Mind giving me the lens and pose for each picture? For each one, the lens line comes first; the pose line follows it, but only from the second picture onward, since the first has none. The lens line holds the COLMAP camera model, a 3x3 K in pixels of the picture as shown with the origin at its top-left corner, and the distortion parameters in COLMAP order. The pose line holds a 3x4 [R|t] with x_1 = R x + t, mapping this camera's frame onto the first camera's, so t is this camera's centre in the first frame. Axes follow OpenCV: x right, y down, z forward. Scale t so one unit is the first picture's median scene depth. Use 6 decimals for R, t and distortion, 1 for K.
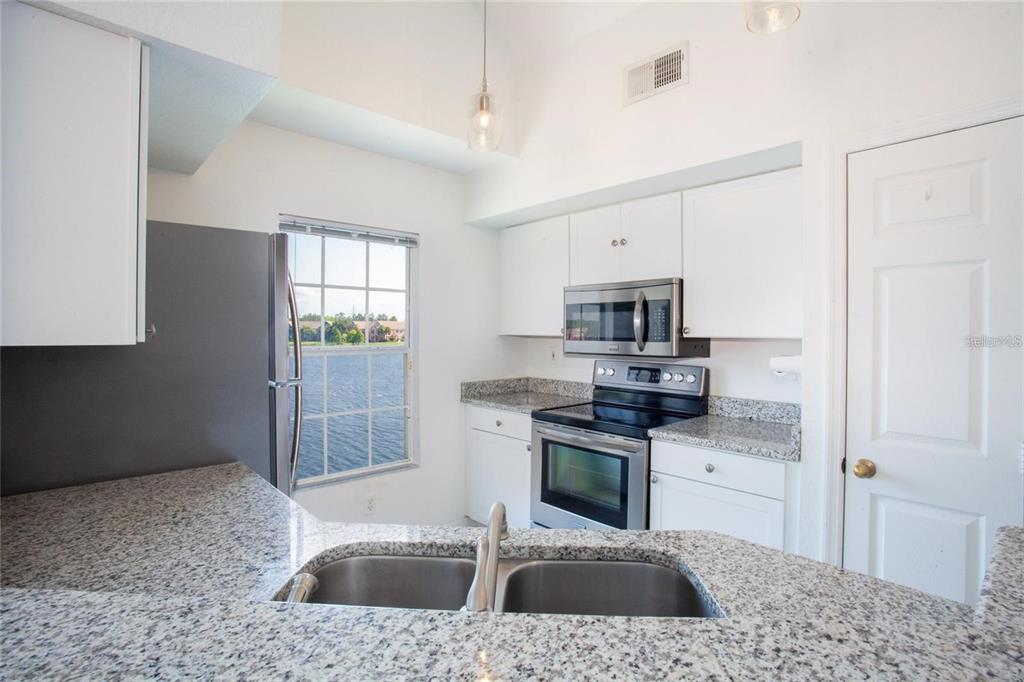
lens RADIAL K [[501.6, 0, 512.0], [0, 501.6, 331.8], [0, 0, 1]] dist [-0.032121, 0.004191]
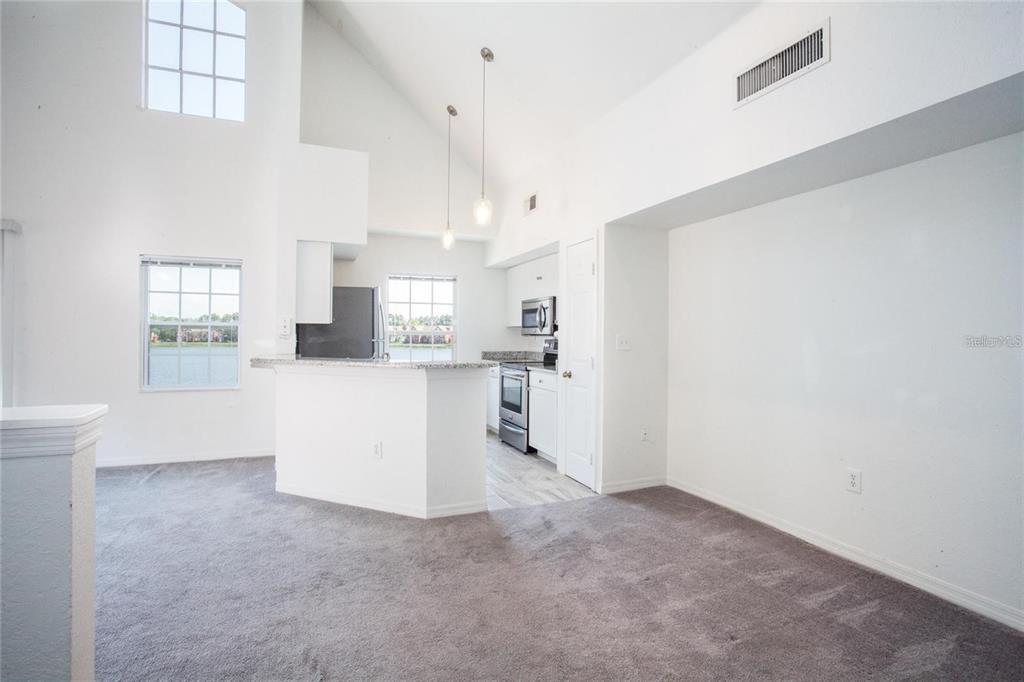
lens RADIAL K [[500.2, 0, 517.3], [0, 500.2, 332.7], [0, 0, 1]] dist [-0.043602, 0.000102]
pose [[0.939321, 0.000197, -0.343038, 0.816767], [-0.002781, 0.999971, -0.007040, 0.052382], [0.343027, 0.007567, 0.939295, -0.890341]]
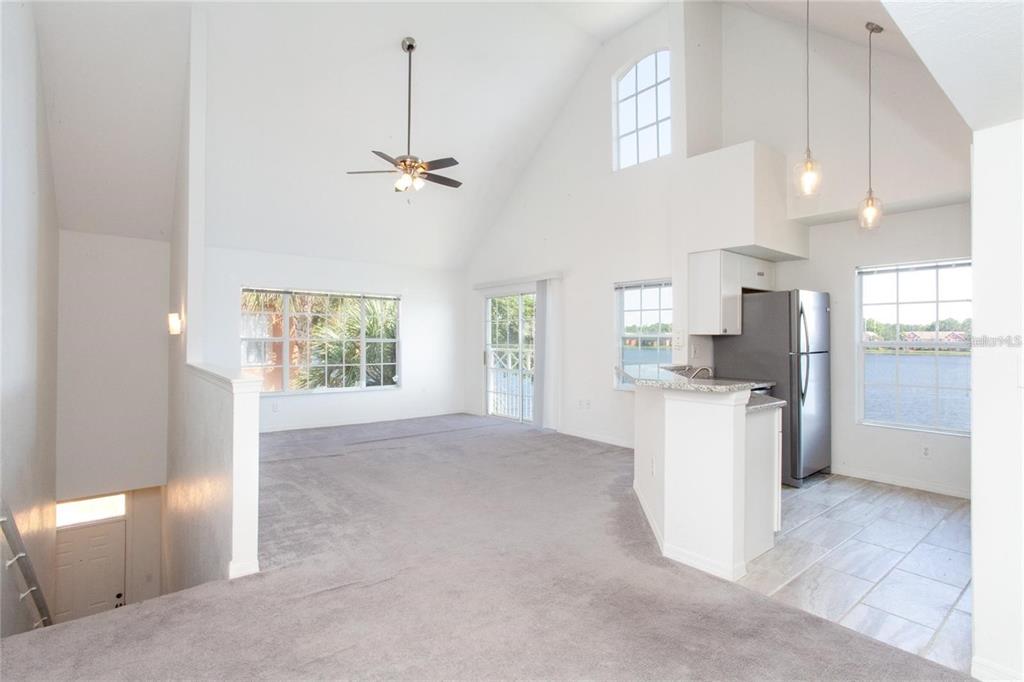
lens RADIAL K [[501.6, 0, 508.2], [0, 501.6, 337.6], [0, 0, 1]] dist [-0.032121, 0.004191]
pose [[-0.073117, -0.004248, -0.997314, 1.279923], [-0.007756, 0.999963, -0.003690, 0.032364], [0.997293, 0.007465, -0.073147, -0.115686]]
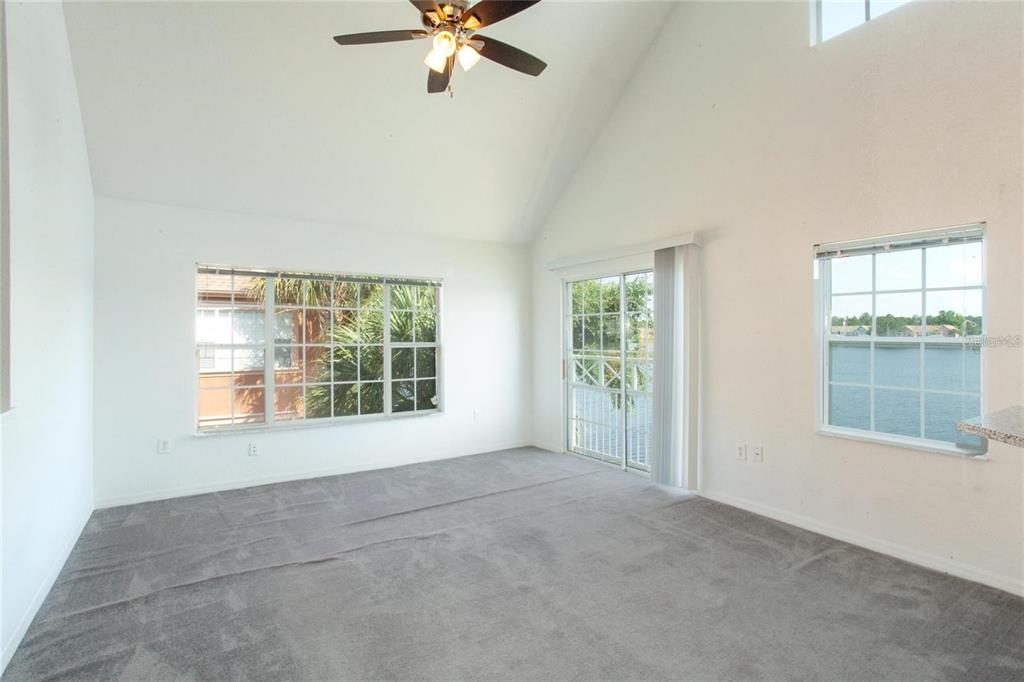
lens RADIAL K [[501.6, 0, 517.3], [0, 501.6, 335.9], [0, 0, 1]] dist [-0.032121, 0.004191]
pose [[-0.148177, 0.002141, -0.988959, 0.387495], [-0.002268, 0.999994, 0.002505, 0.004270], [0.988958, 0.002614, -0.148171, -0.351804]]
